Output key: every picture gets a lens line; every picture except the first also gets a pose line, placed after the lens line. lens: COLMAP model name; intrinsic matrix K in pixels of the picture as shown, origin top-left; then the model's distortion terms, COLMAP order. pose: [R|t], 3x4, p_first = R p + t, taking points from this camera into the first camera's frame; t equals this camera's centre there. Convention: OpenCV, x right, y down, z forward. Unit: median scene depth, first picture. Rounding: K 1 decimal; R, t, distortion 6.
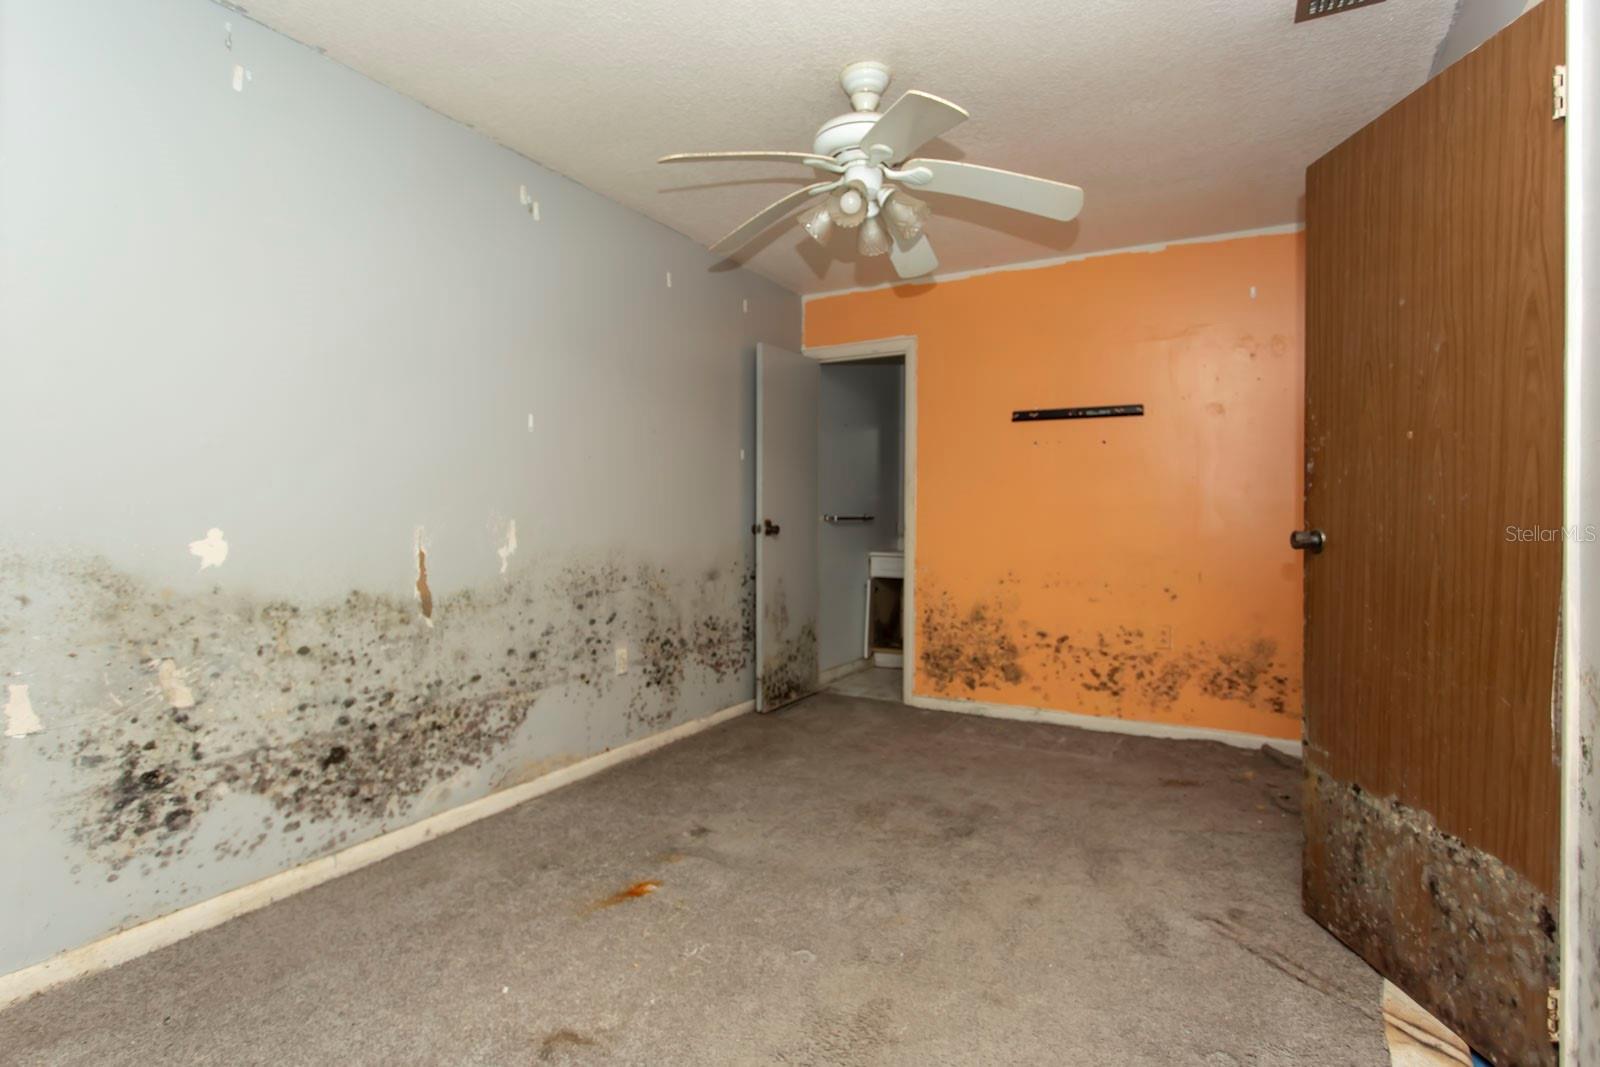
lens RADIAL K [[743.3, 0, 795.8], [0, 743.3, 521.2], [0, 0, 1]] dist [0.000456, 0.000002]
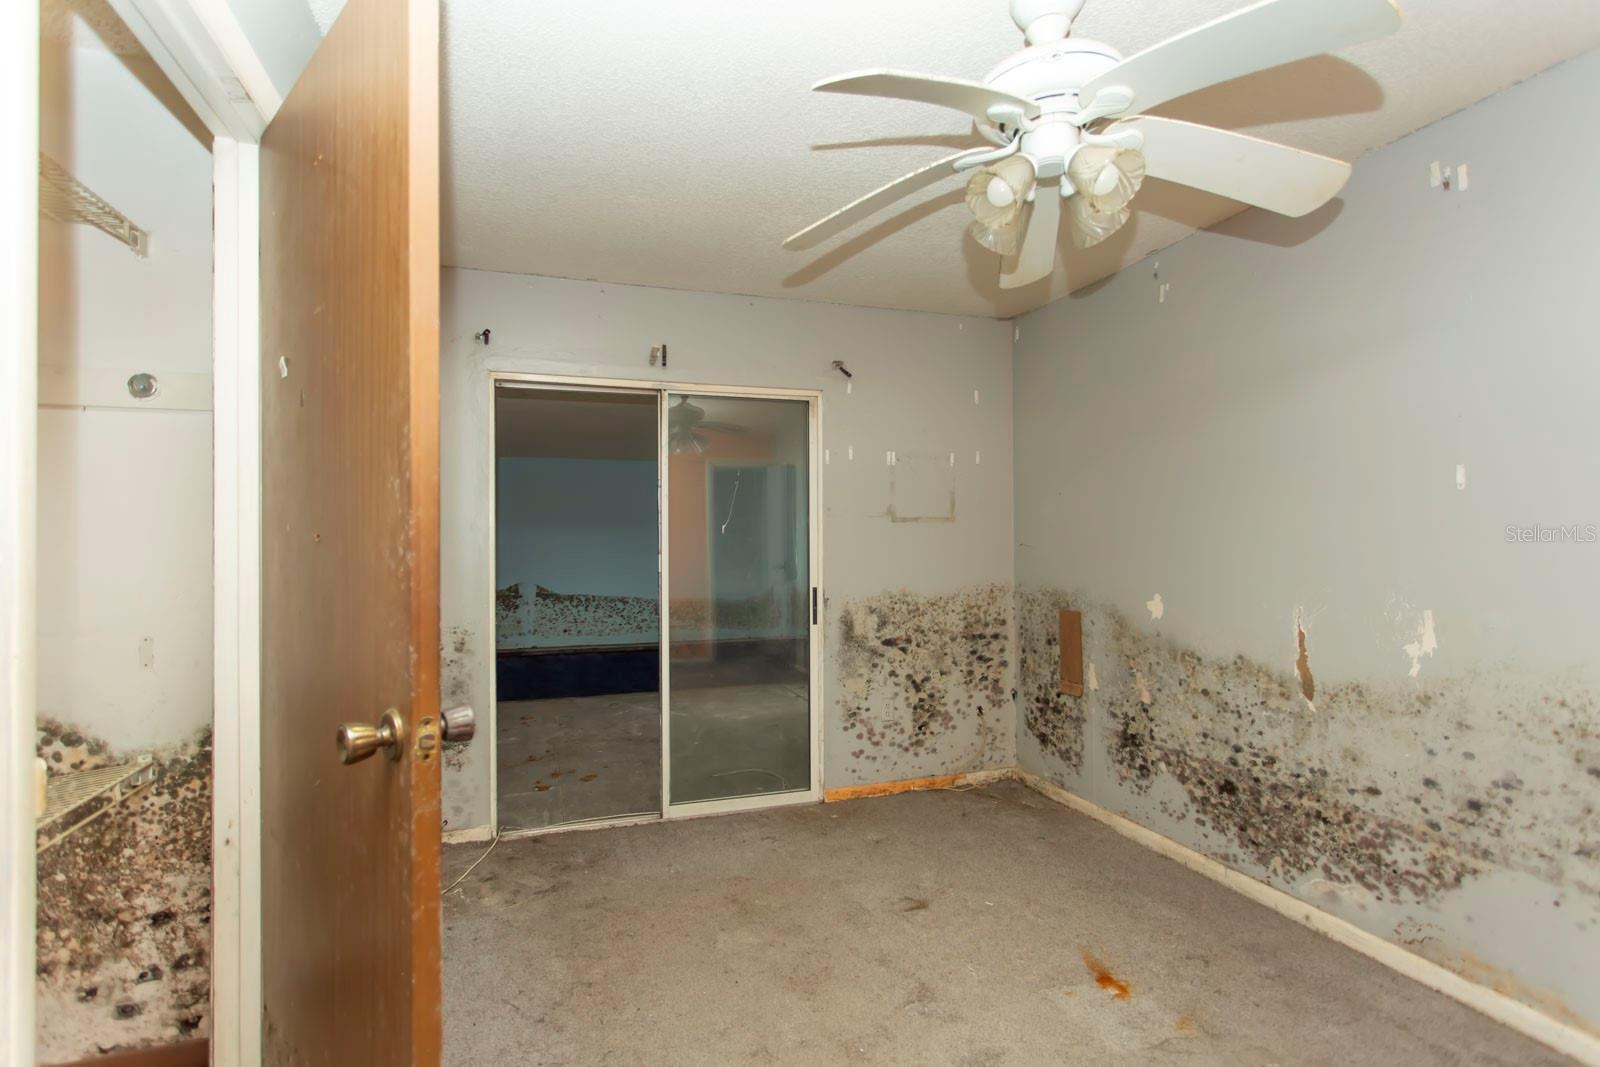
lens RADIAL K [[743.3, 0, 795.3], [0, 743.3, 537.8], [0, 0, 1]] dist [0.000456, 0.000002]
pose [[-0.639393, 0.000721, -0.768880, 0.739838], [-0.001151, 0.999998, 0.001894, -0.091163], [0.768879, 0.002096, -0.639391, 1.180739]]
